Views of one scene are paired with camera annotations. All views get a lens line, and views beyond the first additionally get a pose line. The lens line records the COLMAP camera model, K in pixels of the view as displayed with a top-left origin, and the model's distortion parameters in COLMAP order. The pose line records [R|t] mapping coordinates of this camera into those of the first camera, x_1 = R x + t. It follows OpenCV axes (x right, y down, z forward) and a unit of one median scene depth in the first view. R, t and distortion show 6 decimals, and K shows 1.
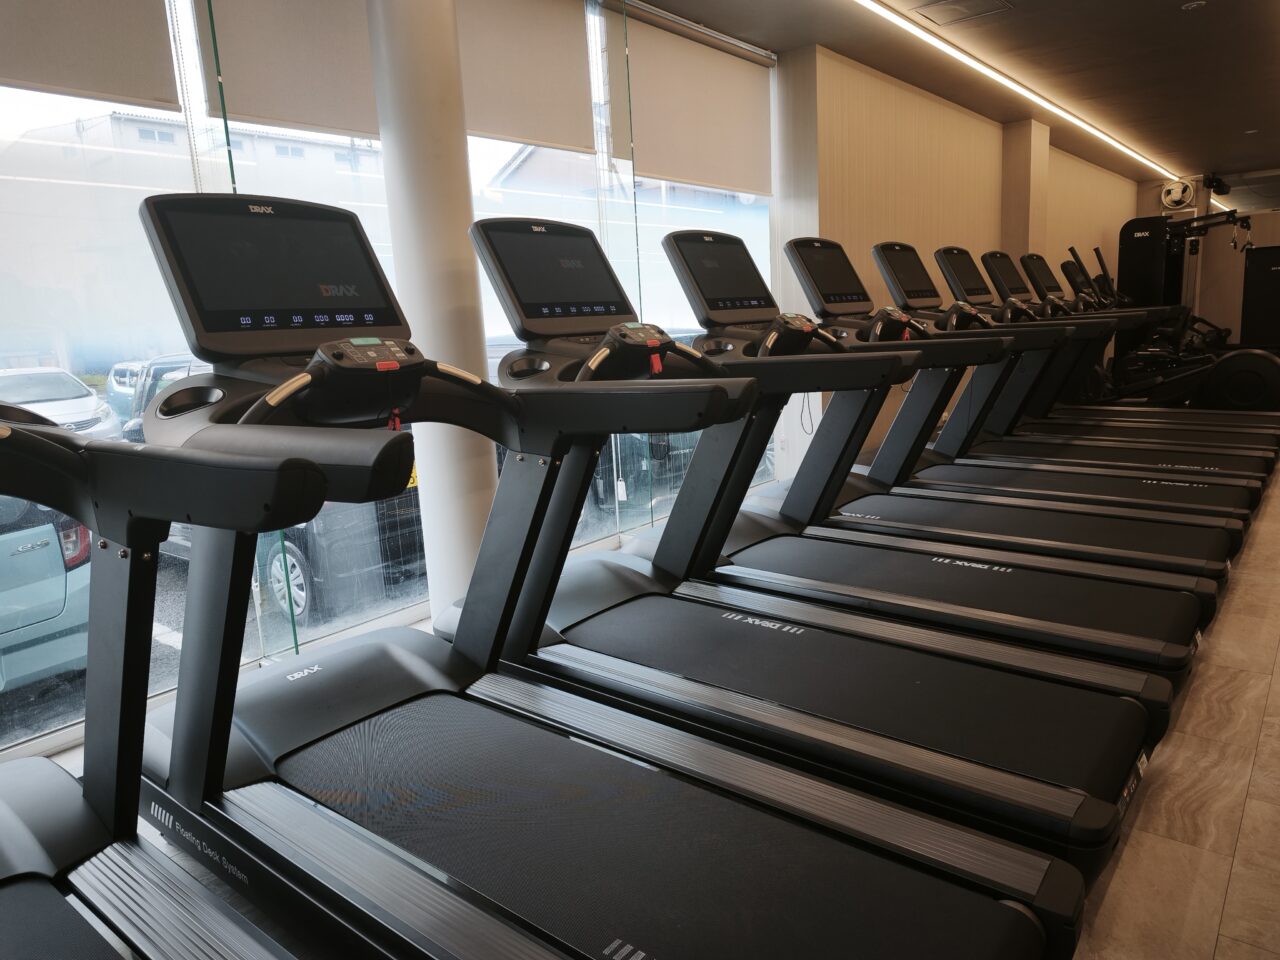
lens RADIAL K [[859.6, 0, 640.0], [0, 859.6, 480.0], [0, 0, 1]] dist [0.007178, -0.001568]
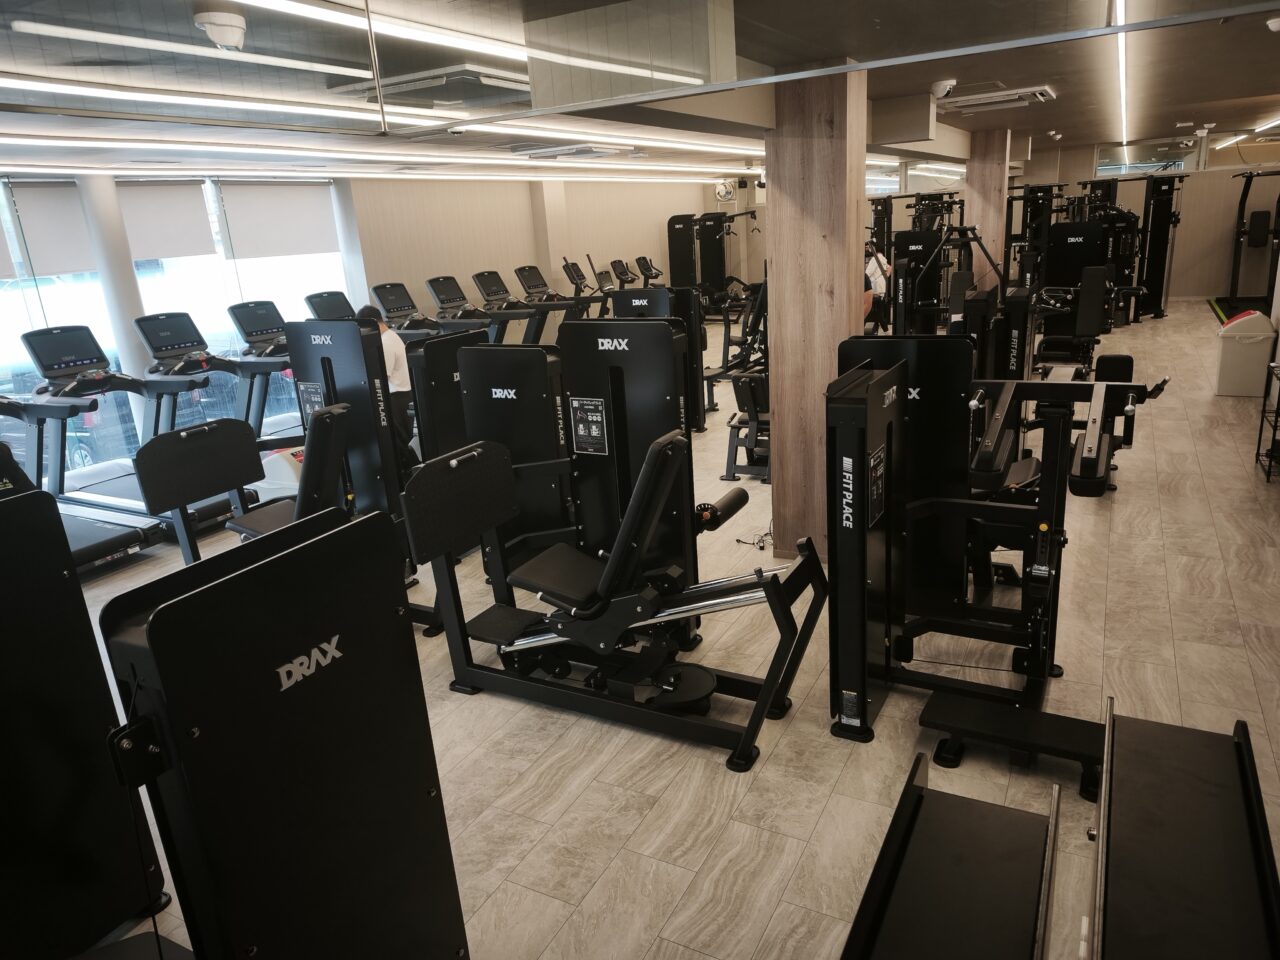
lens RADIAL K [[859.6, 0, 640.0], [0, 859.6, 480.0], [0, 0, 1]] dist [0.007178, -0.001568]
pose [[0.982563, -0.070148, 0.172188, 1.227898], [0.054480, 0.994072, 0.094093, 0.078160], [-0.177767, -0.083071, 0.980560, -2.868259]]
